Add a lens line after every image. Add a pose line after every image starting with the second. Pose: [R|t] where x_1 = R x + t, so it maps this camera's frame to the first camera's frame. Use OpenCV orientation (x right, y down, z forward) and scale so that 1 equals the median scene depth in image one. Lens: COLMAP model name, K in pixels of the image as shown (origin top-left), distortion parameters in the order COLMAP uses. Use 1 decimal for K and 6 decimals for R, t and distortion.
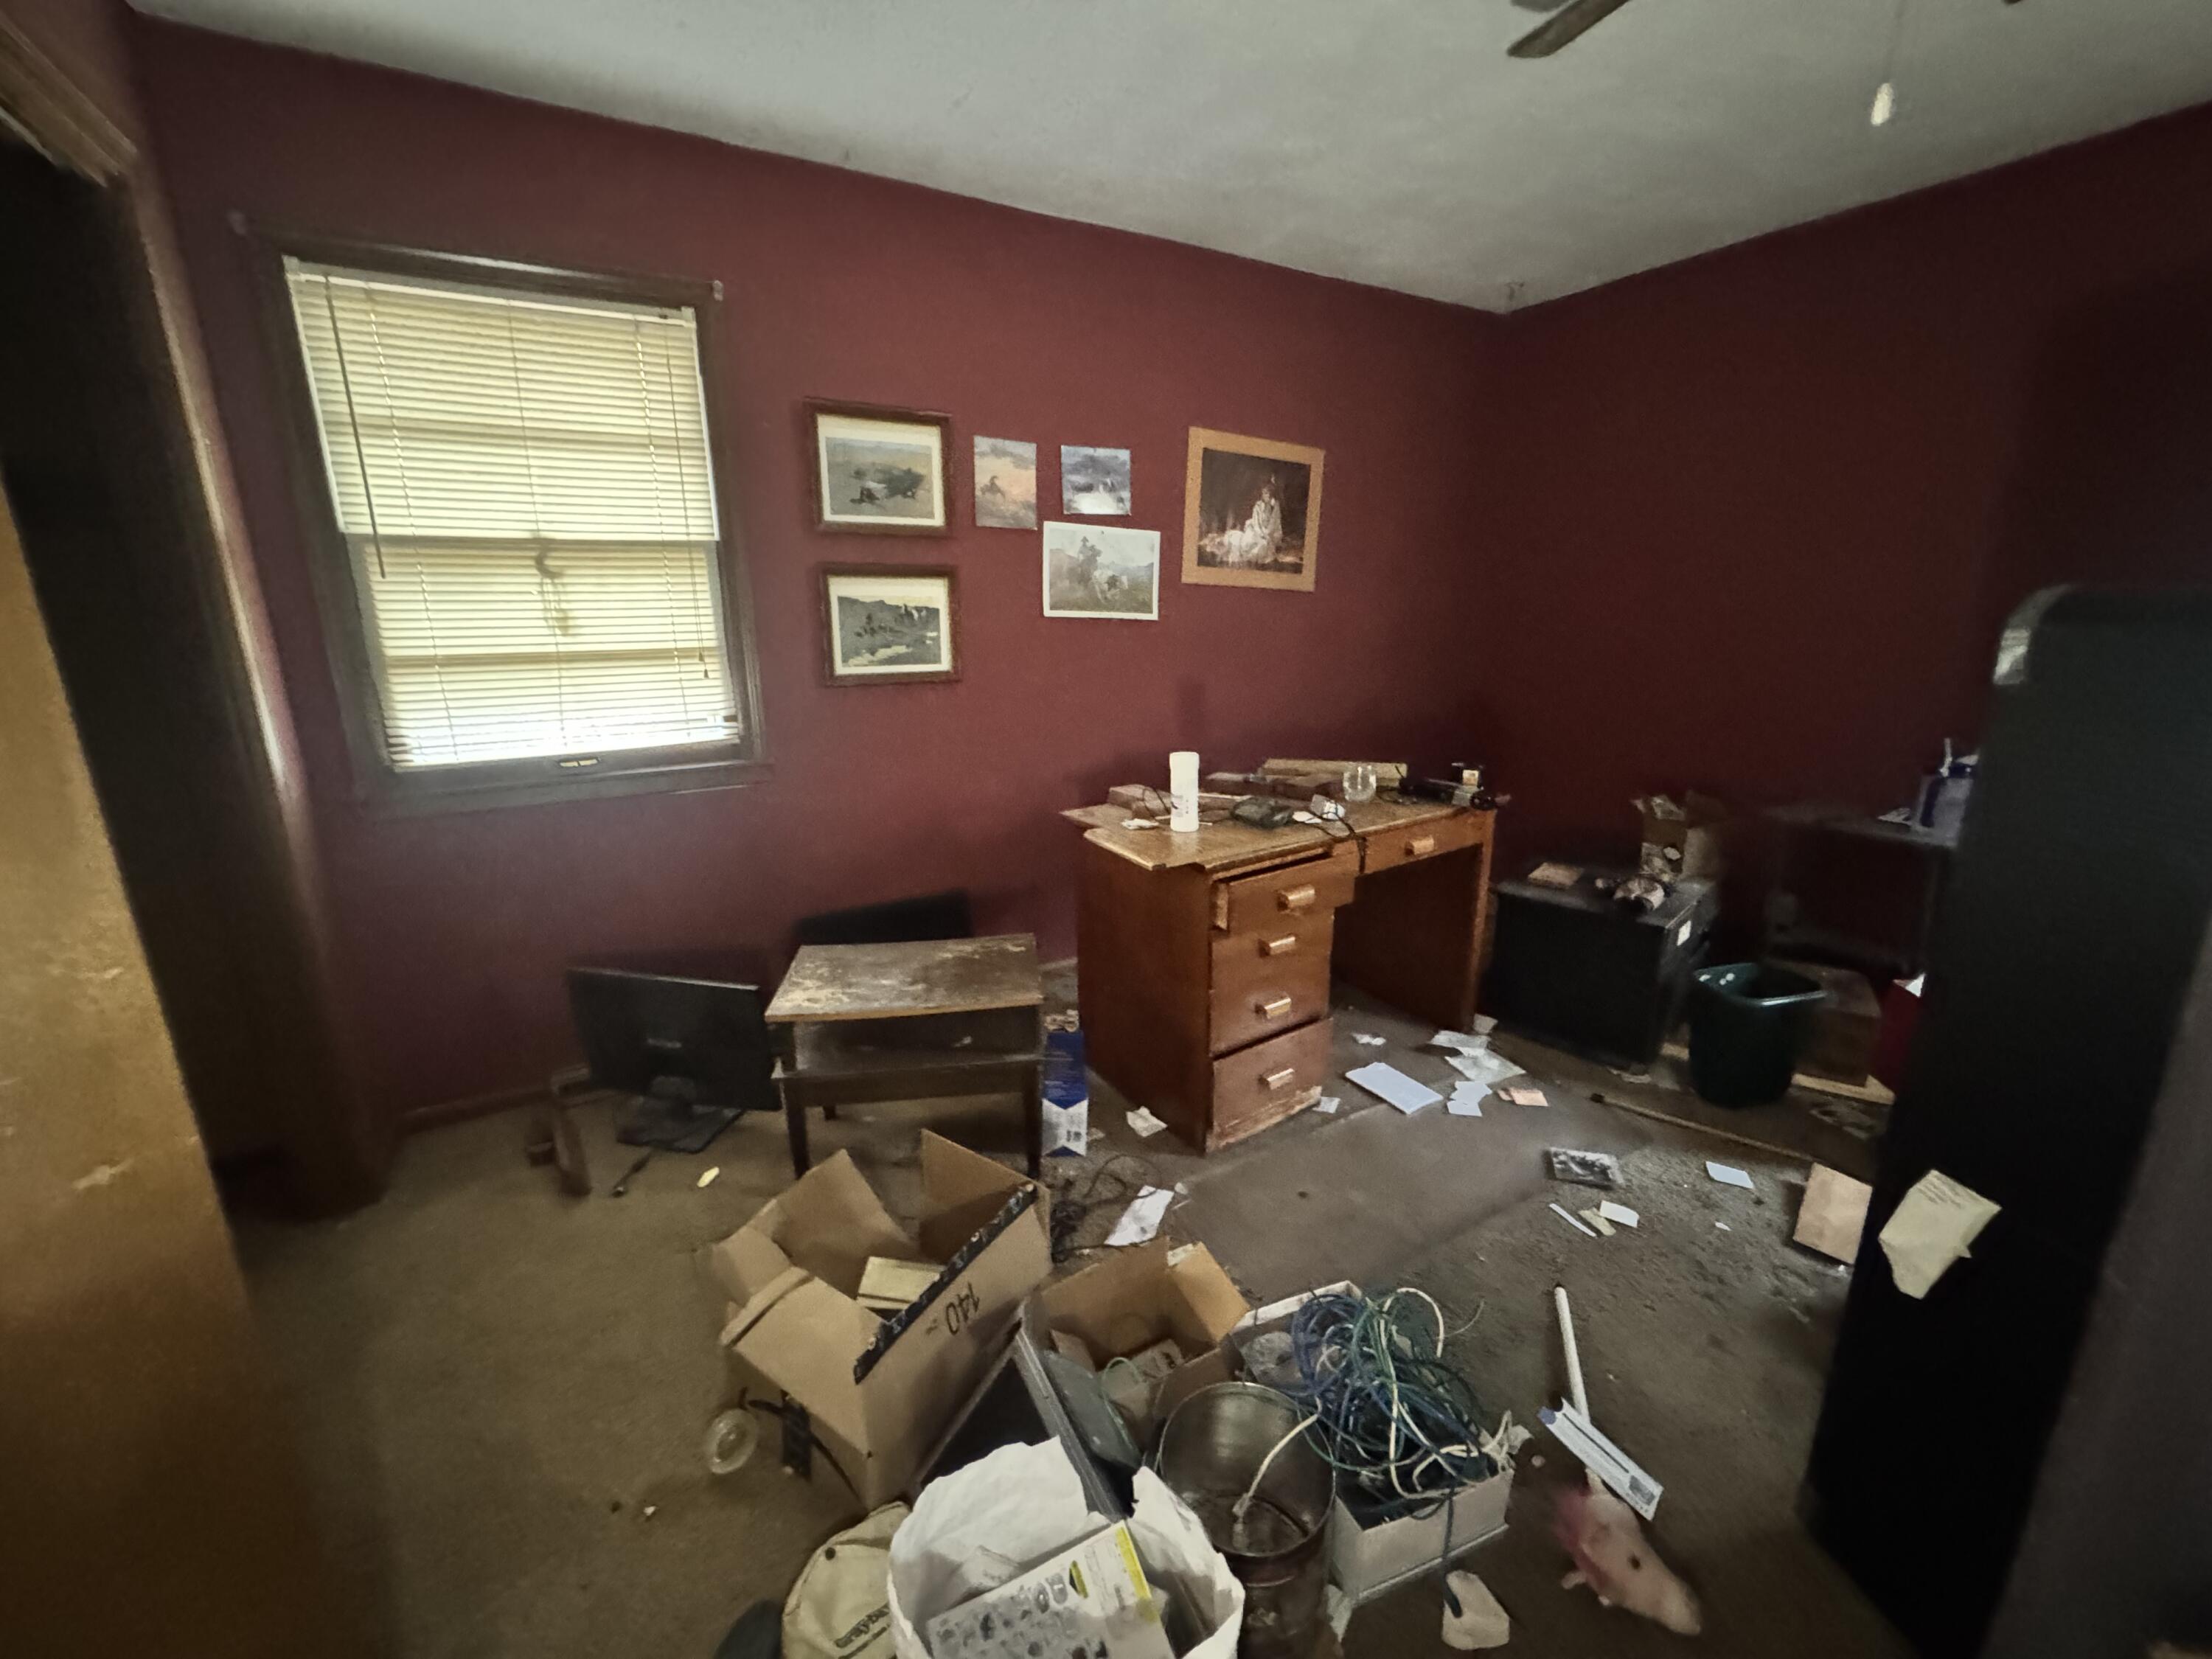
lens RADIAL K [[883.6, 0, 1105.7], [0, 883.6, 827.9], [0, 0, 1]] dist [-0.005914, 0.000936]
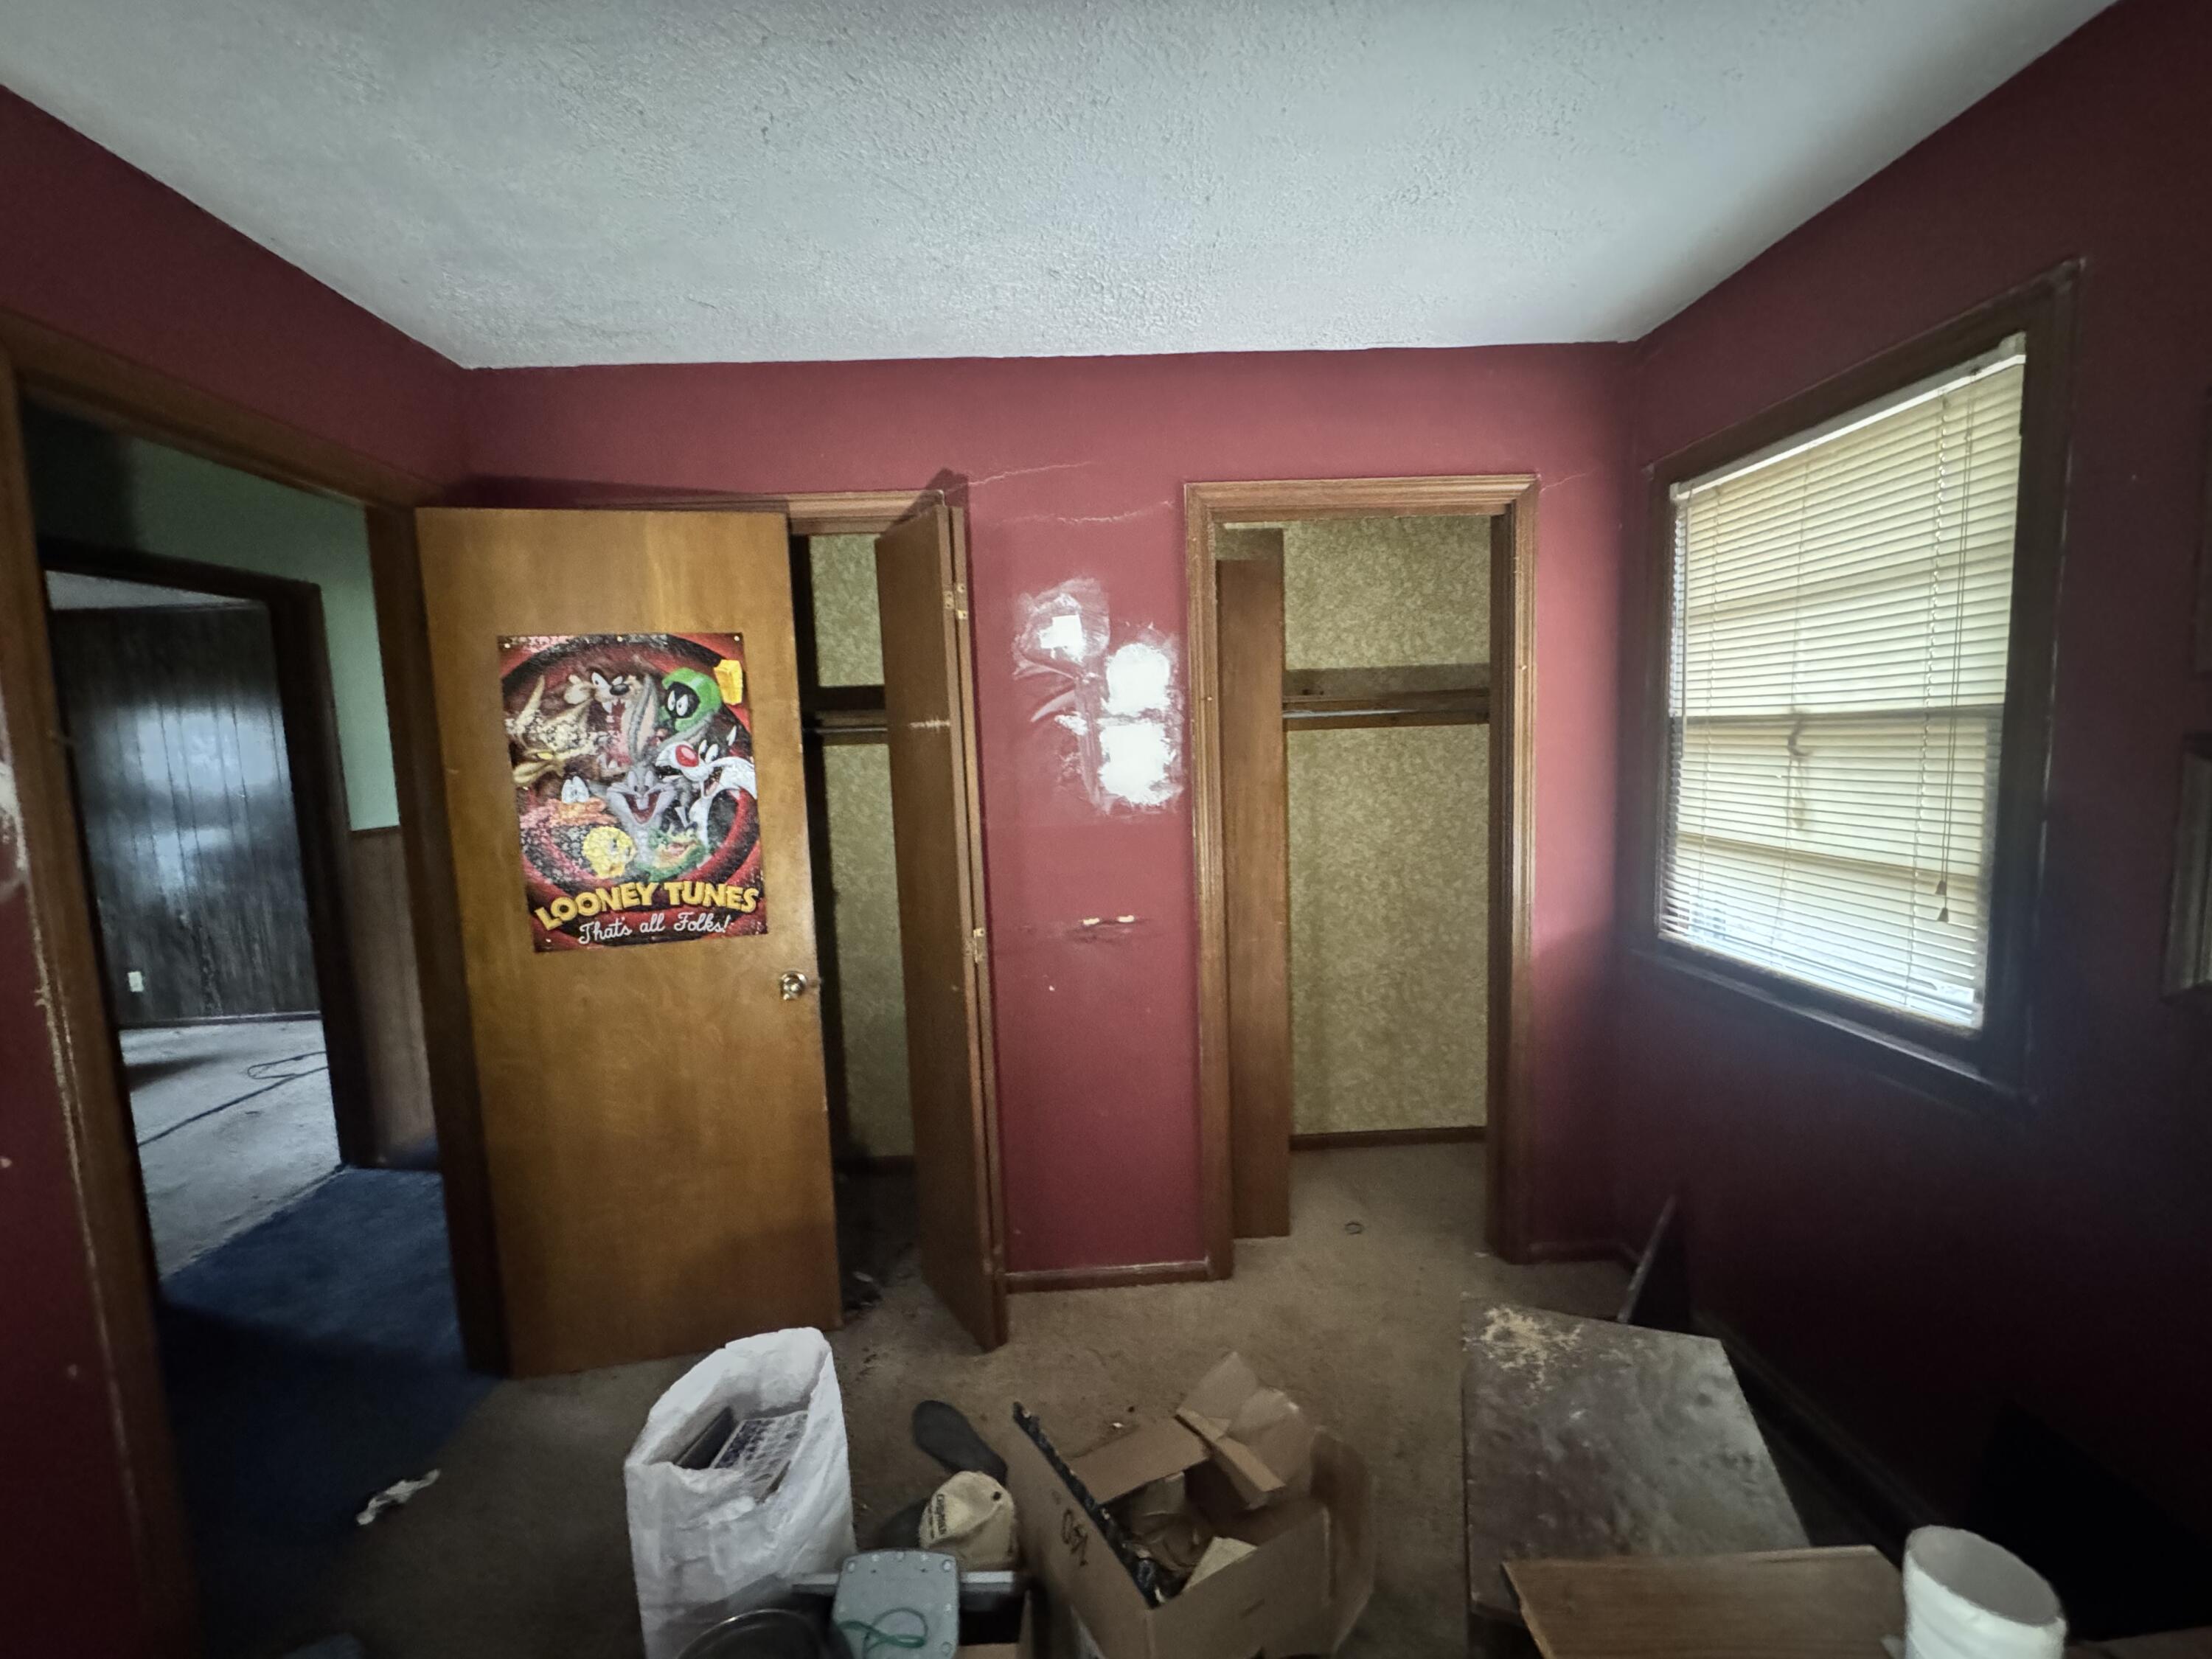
lens RADIAL K [[883.6, 0, 1097.0], [0, 883.6, 832.0], [0, 0, 1]] dist [-0.005914, 0.000936]
pose [[-0.466908, 0.110594, -0.877363, 0.392193], [-0.194189, 0.955109, 0.223736, -0.278466], [0.862721, 0.274838, -0.424472, 0.810661]]
